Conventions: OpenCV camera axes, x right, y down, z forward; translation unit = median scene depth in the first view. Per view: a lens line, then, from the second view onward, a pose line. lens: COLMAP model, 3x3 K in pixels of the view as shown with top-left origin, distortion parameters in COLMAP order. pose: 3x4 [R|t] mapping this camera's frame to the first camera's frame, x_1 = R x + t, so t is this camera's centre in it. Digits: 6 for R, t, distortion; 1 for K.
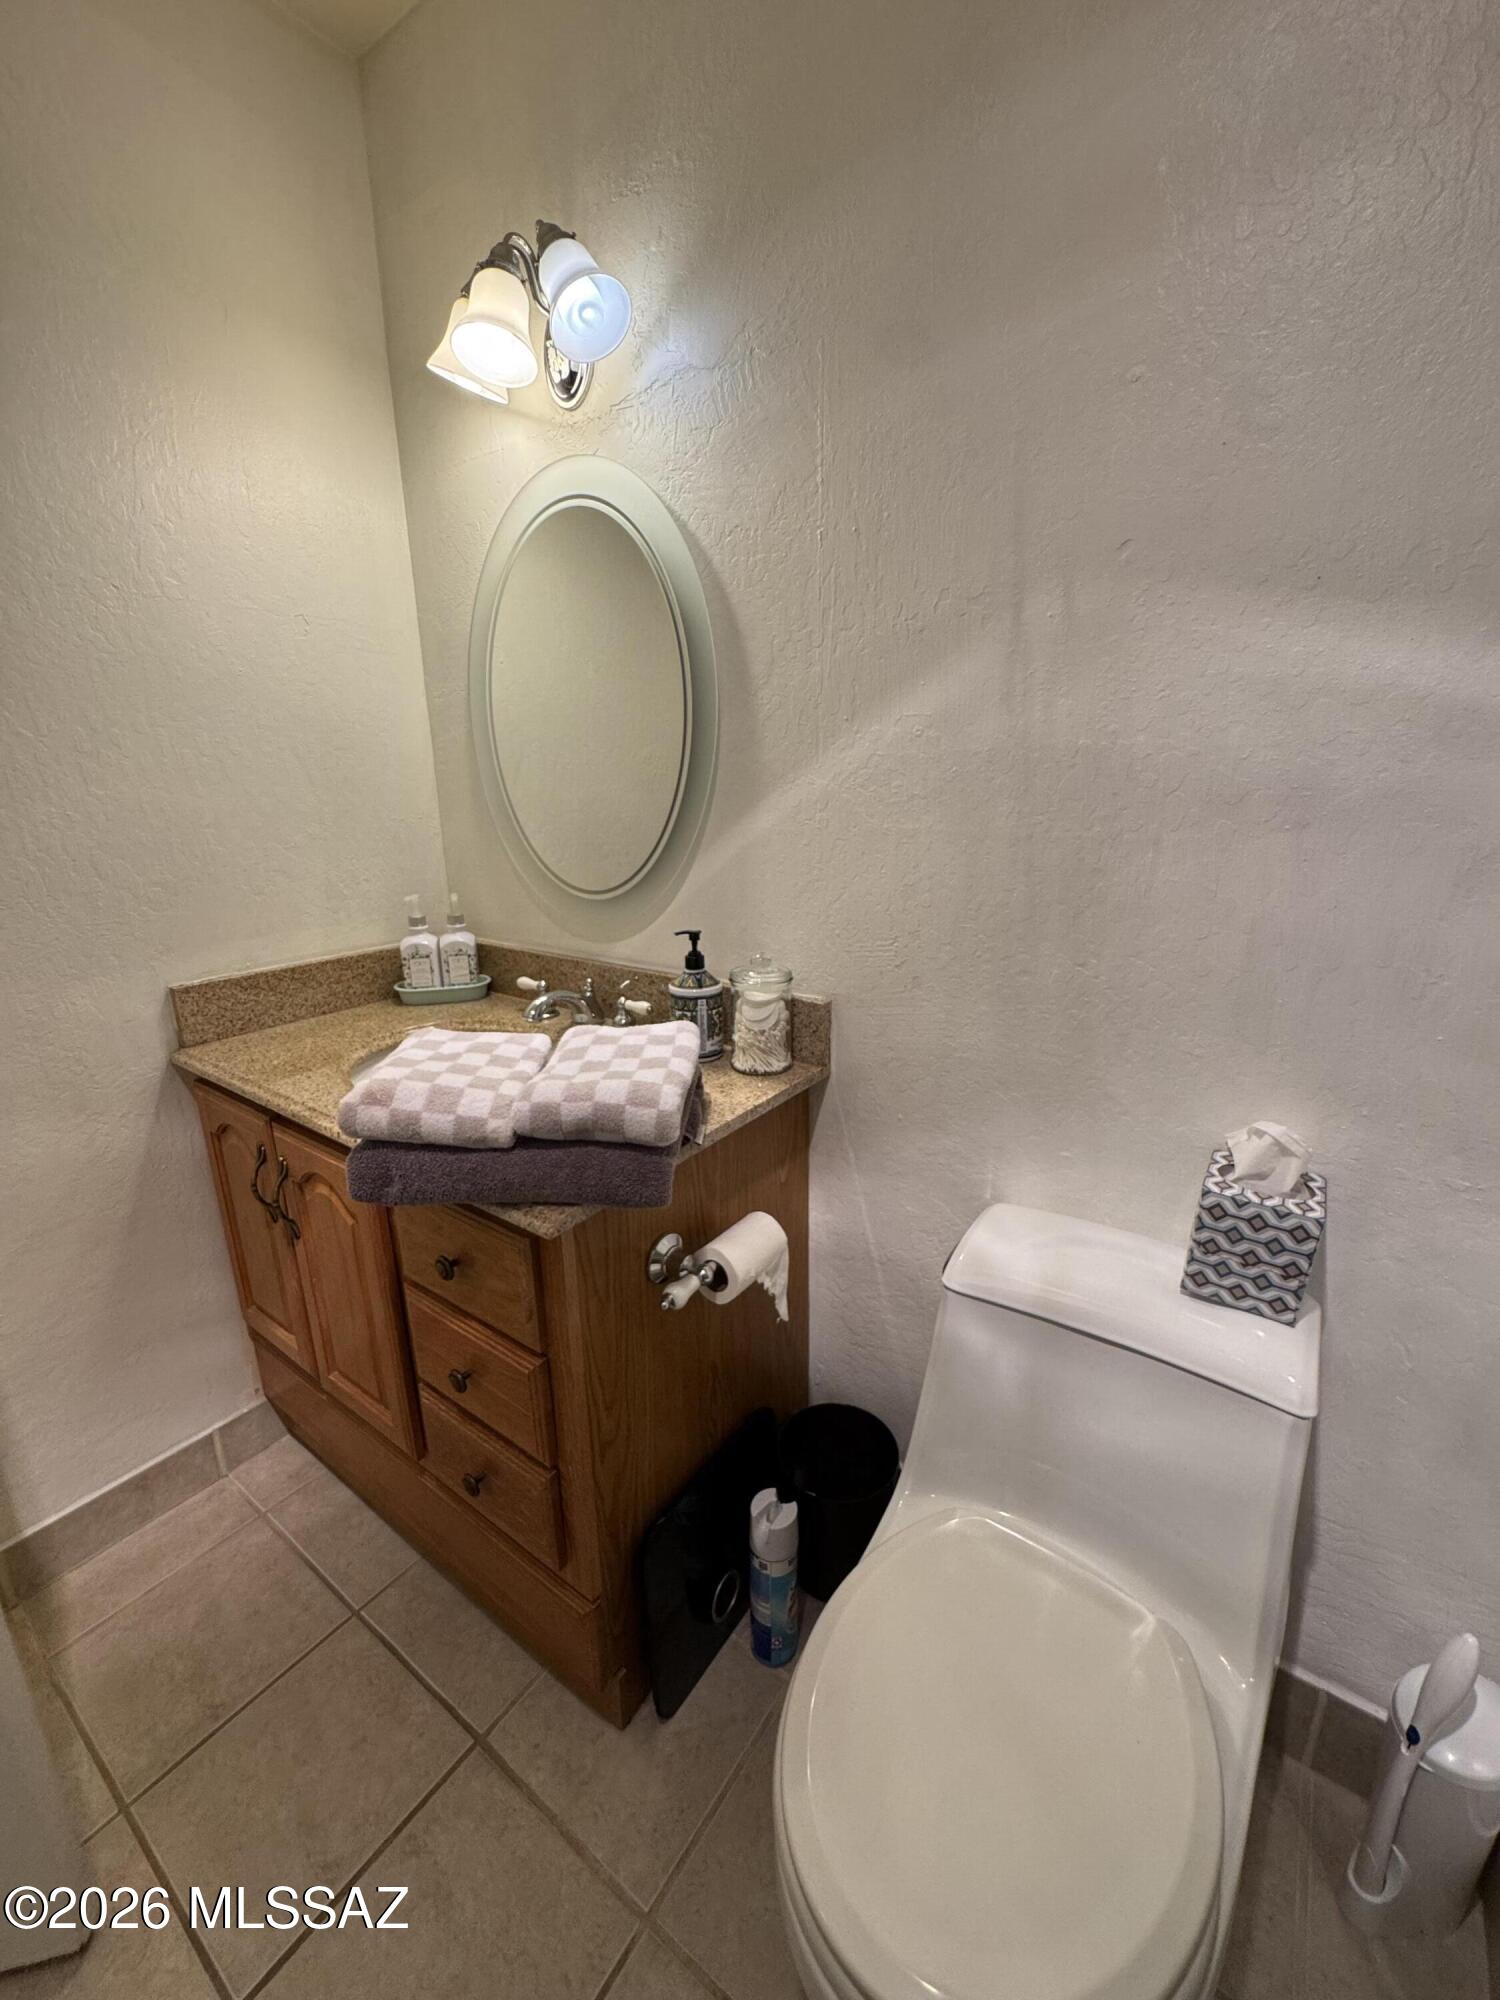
lens RADIAL K [[801.9, 0, 748.9], [0, 801.9, 997.2], [0, 0, 1]] dist [-0.006667, 0.001073]
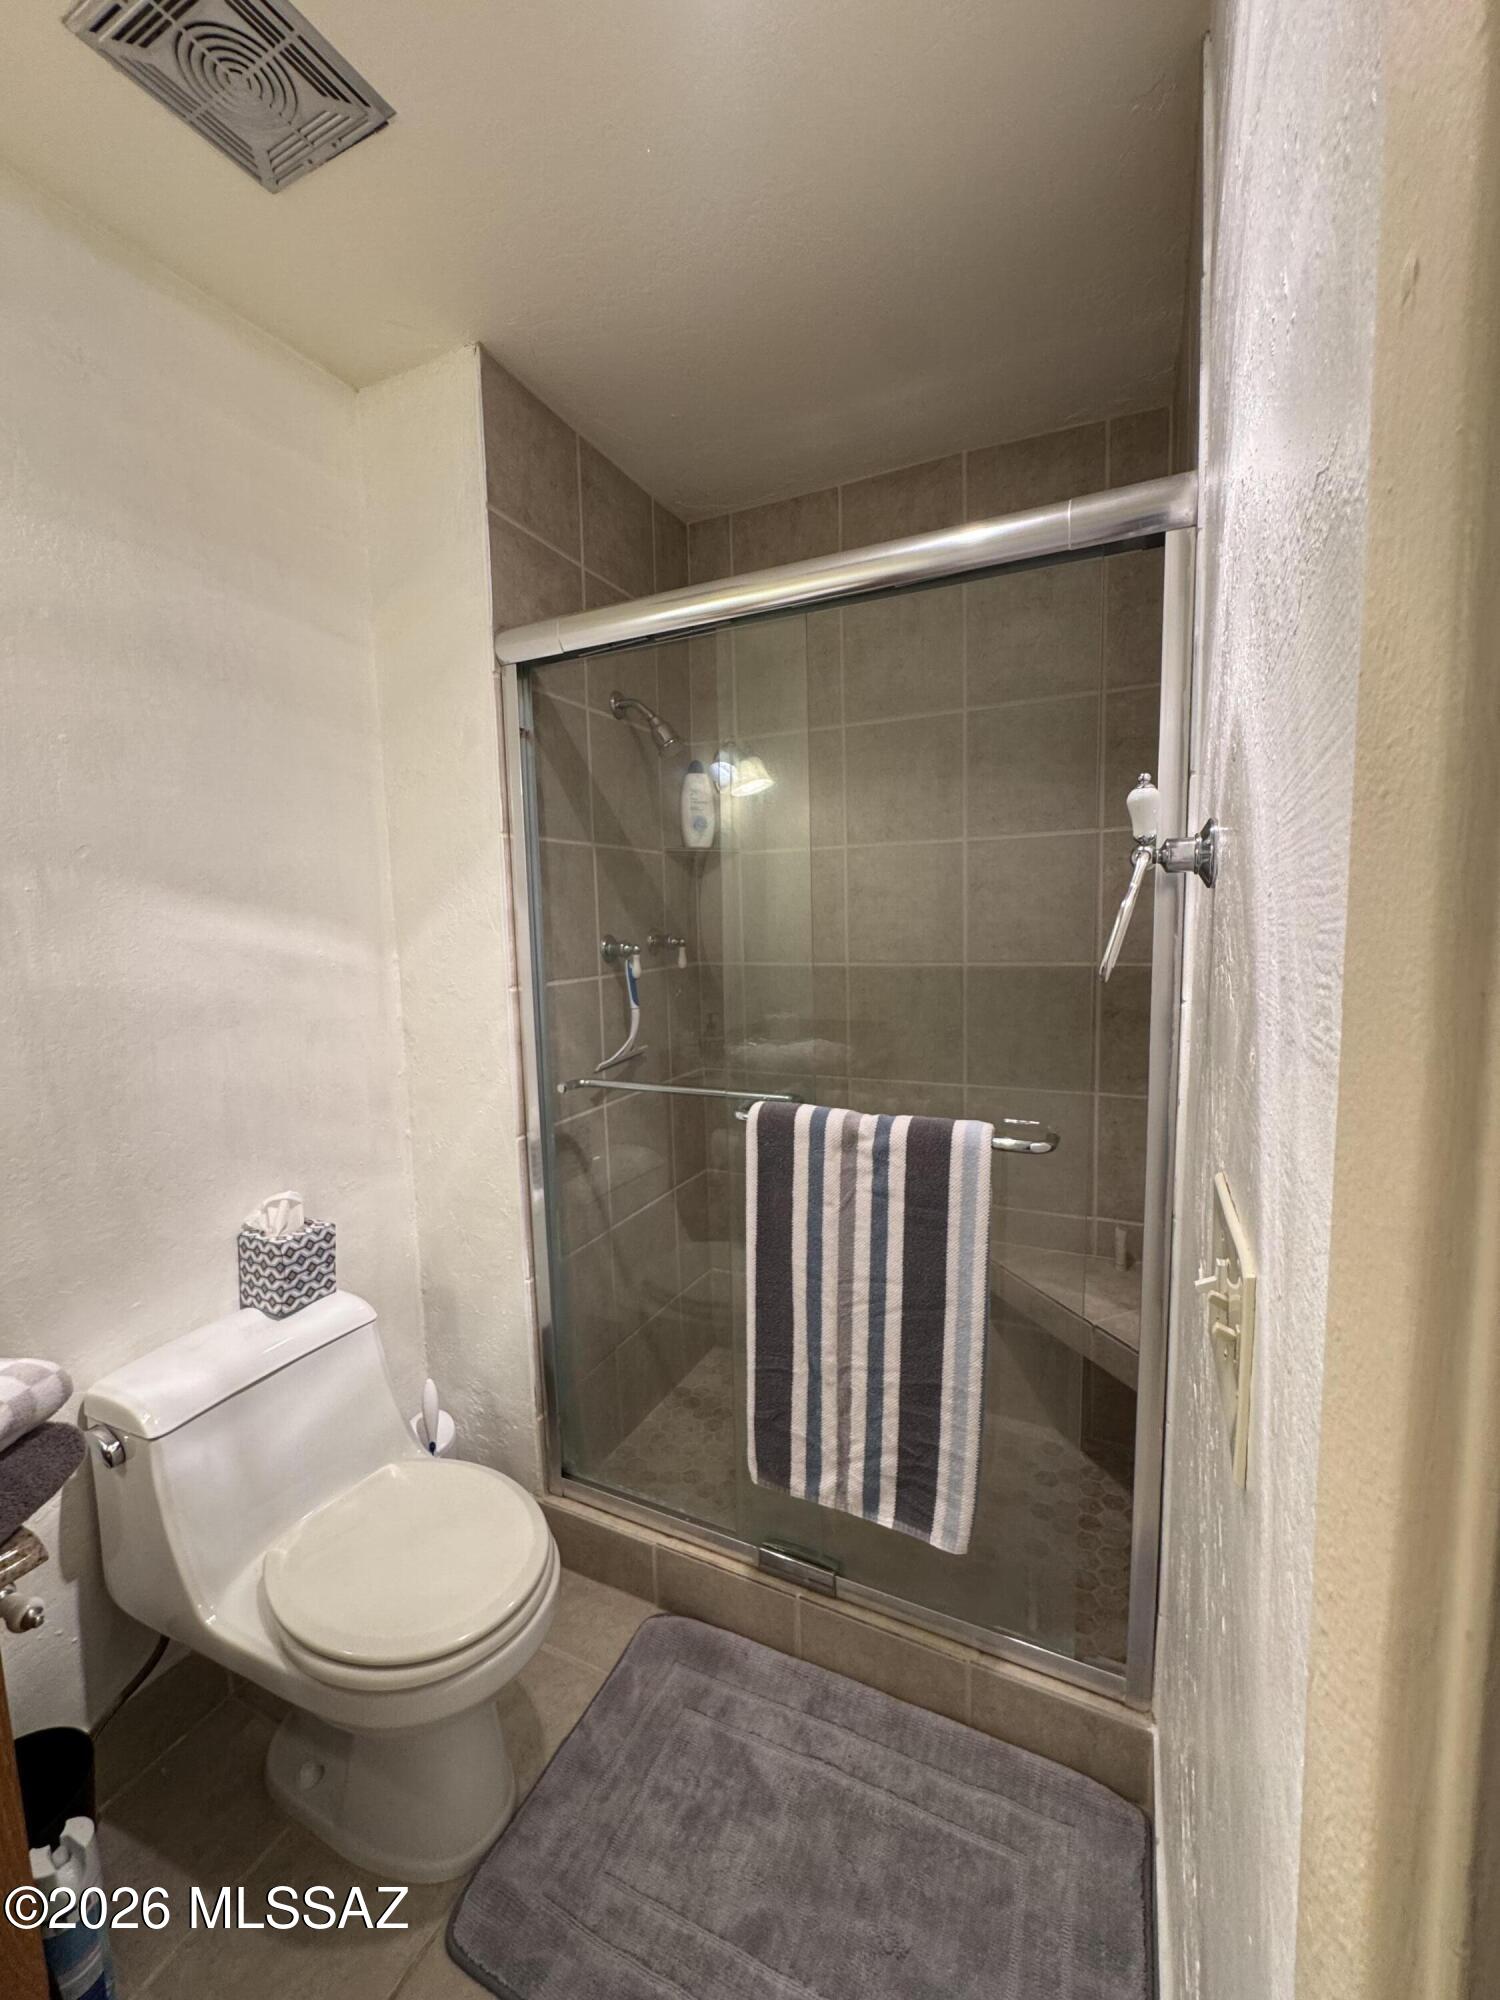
lens RADIAL K [[801.9, 0, 744.3], [0, 801.9, 998.5], [0, 0, 1]] dist [-0.006667, 0.001073]
pose [[-0.170154, -0.094482, 0.980878, -1.102597], [0.287028, 0.947480, 0.141056, -0.183943], [-0.942689, 0.305541, -0.134099, 0.182267]]
